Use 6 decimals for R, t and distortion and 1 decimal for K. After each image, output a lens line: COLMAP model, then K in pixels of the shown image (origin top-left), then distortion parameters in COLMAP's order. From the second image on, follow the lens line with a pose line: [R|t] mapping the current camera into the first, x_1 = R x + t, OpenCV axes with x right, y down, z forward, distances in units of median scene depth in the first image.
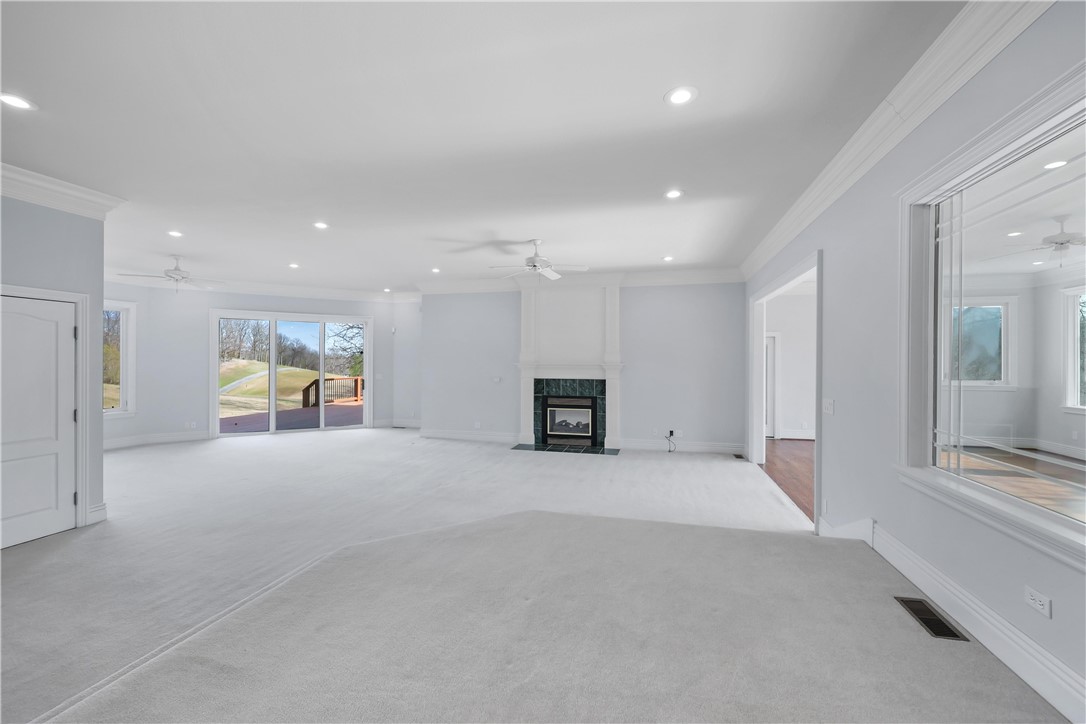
lens RADIAL K [[438.6, 0, 546.3], [0, 438.6, 362.2], [0, 0, 1]] dist [-0.001449, 0.000176]
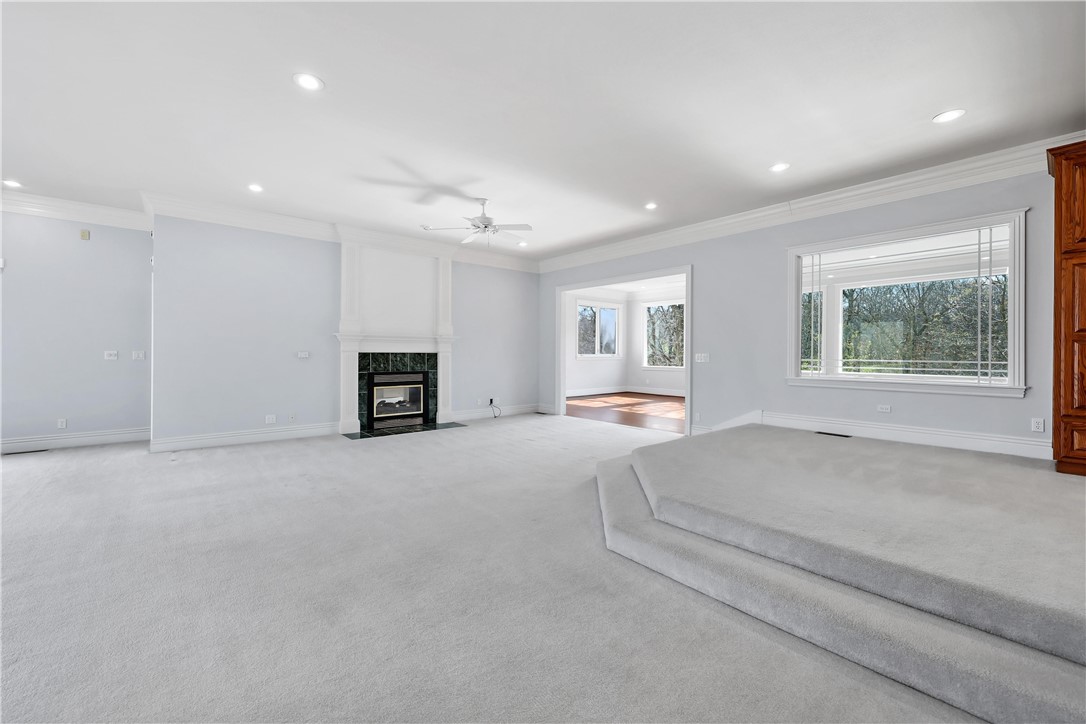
lens RADIAL K [[440.9, 0, 546.4], [0, 440.9, 352.4], [0, 0, 1]] dist [-0.000447, 0.000023]
pose [[0.574360, 0.000208, 0.818603, -0.515153], [-0.000581, 1.000000, 0.000153, 0.037416], [-0.818602, -0.000564, 0.574360, 0.238692]]
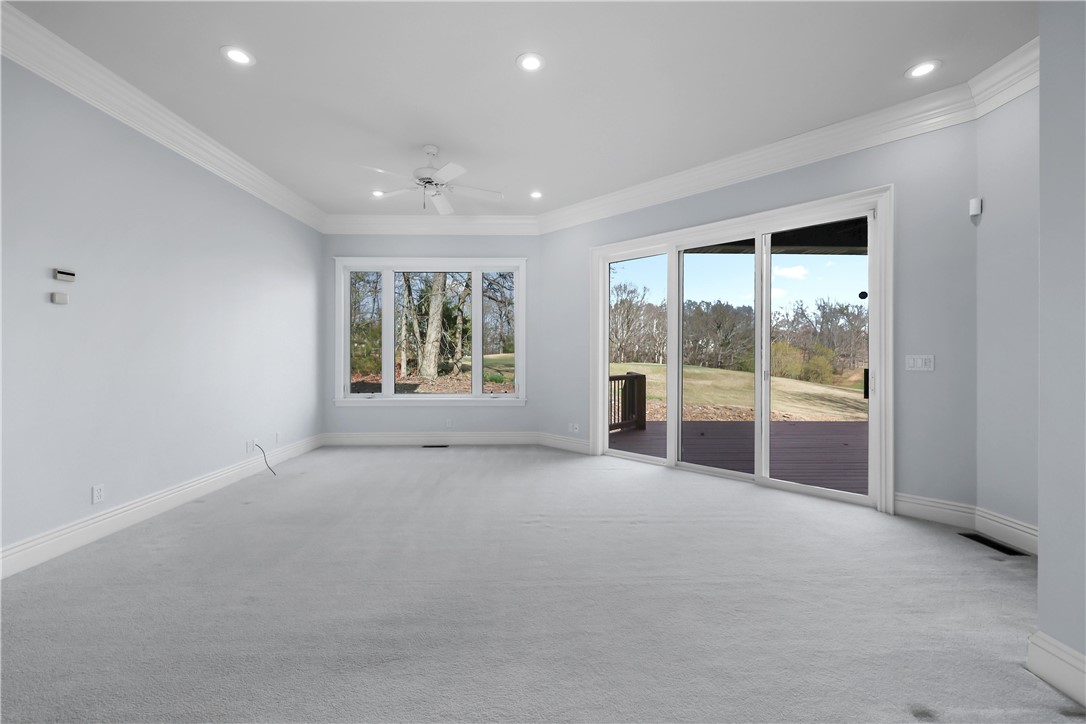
lens RADIAL K [[451.7, 0, 550.0], [0, 451.7, 354.3], [0, 0, 1]] dist [-0.000544, -0.000198]
pose [[0.268157, -0.004810, -0.963363, -0.166182], [-0.002126, 0.999982, -0.005585, 0.037037], [0.963373, 0.003546, 0.268142, 0.816225]]
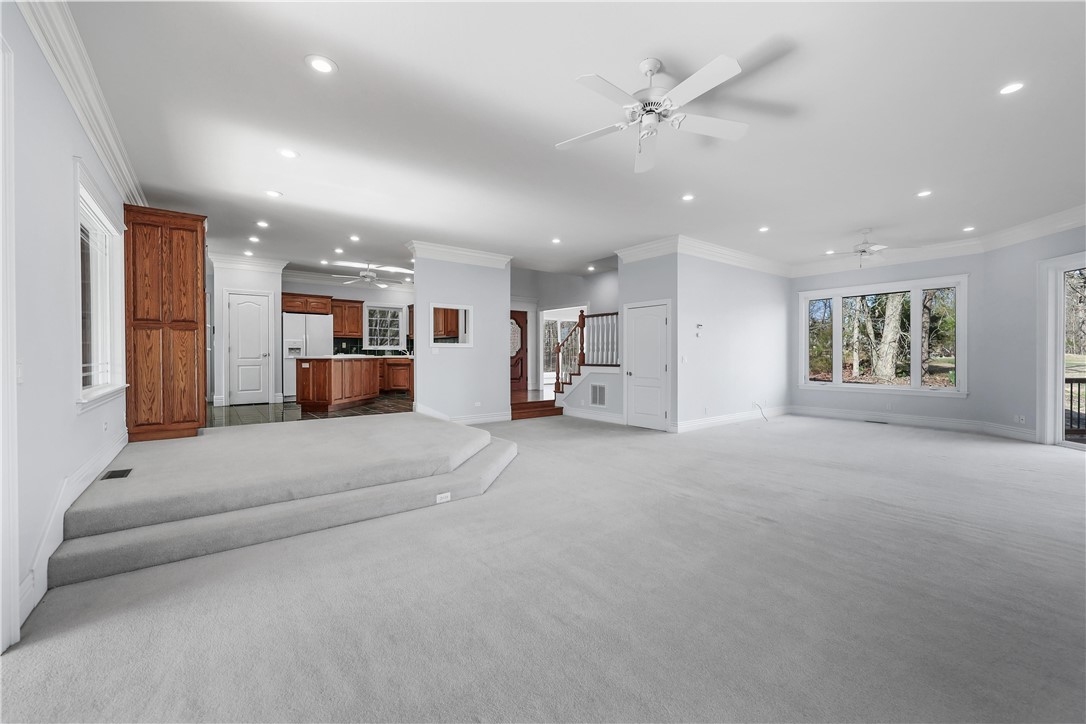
lens RADIAL K [[439.6, 0, 548.0], [0, 439.6, 357.8], [0, 0, 1]] dist [0.001280, 0.000276]
pose [[-0.613509, 0.000501, -0.789687, 0.311163], [-0.002848, 0.999992, 0.002847, 0.038596], [0.789682, 0.003996, -0.613503, 0.858680]]
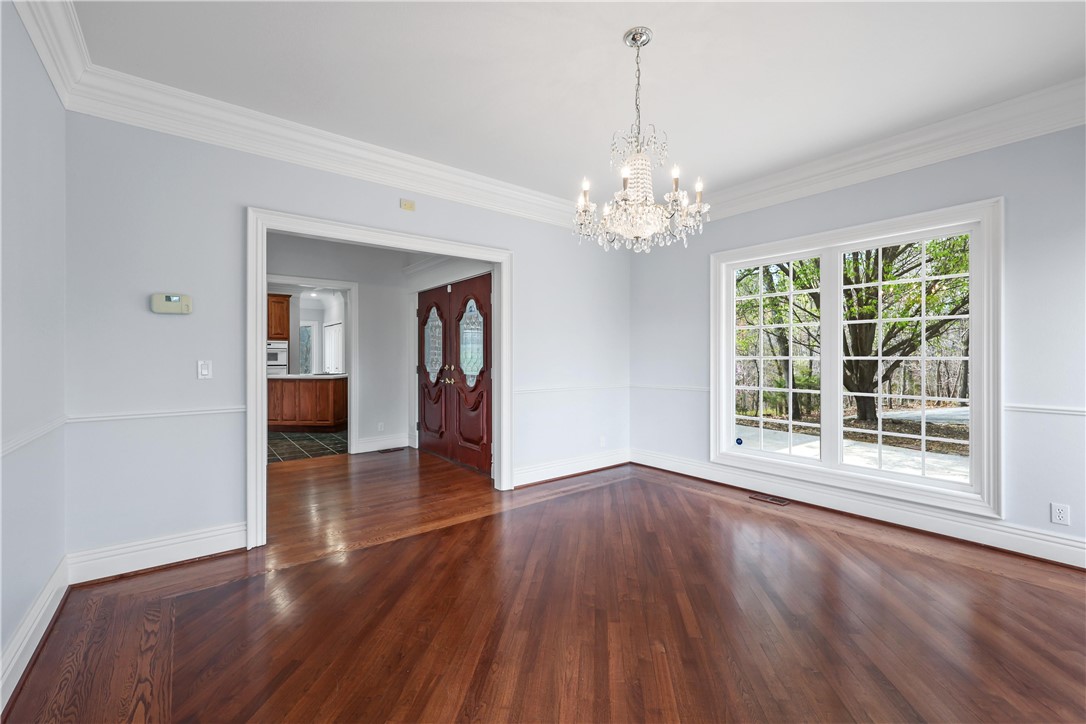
lens RADIAL K [[449.4, 0, 542.6], [0, 449.4, 356.3], [0, 0, 1]] dist [0.000016, 0.000153]
pose [[-0.795675, -0.002729, 0.605717, -1.184366], [-0.001989, 0.999996, 0.001893, -0.004677], [-0.605720, 0.000301, -0.795678, 0.319338]]
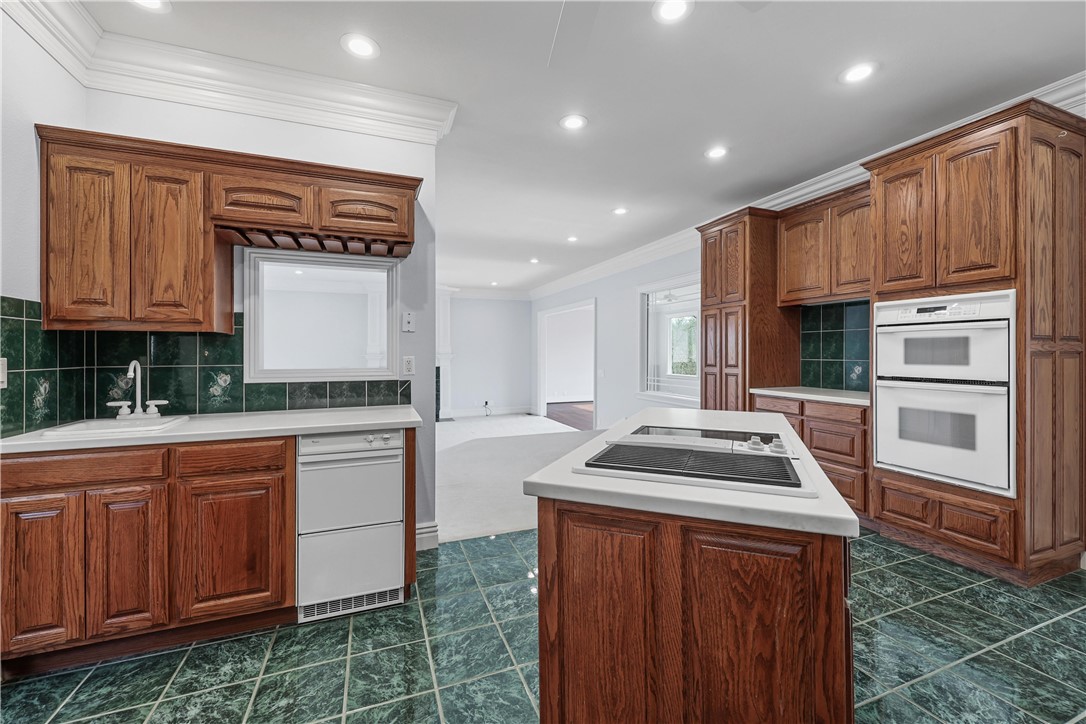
lens RADIAL K [[440.9, 0, 546.4], [0, 440.9, 352.4], [0, 0, 1]] dist [-0.000447, 0.000023]
pose [[0.810412, -0.004977, 0.585840, -0.374463], [0.006378, 0.999980, -0.000327, -0.000530], [-0.585826, 0.004001, 0.810427, -0.259158]]
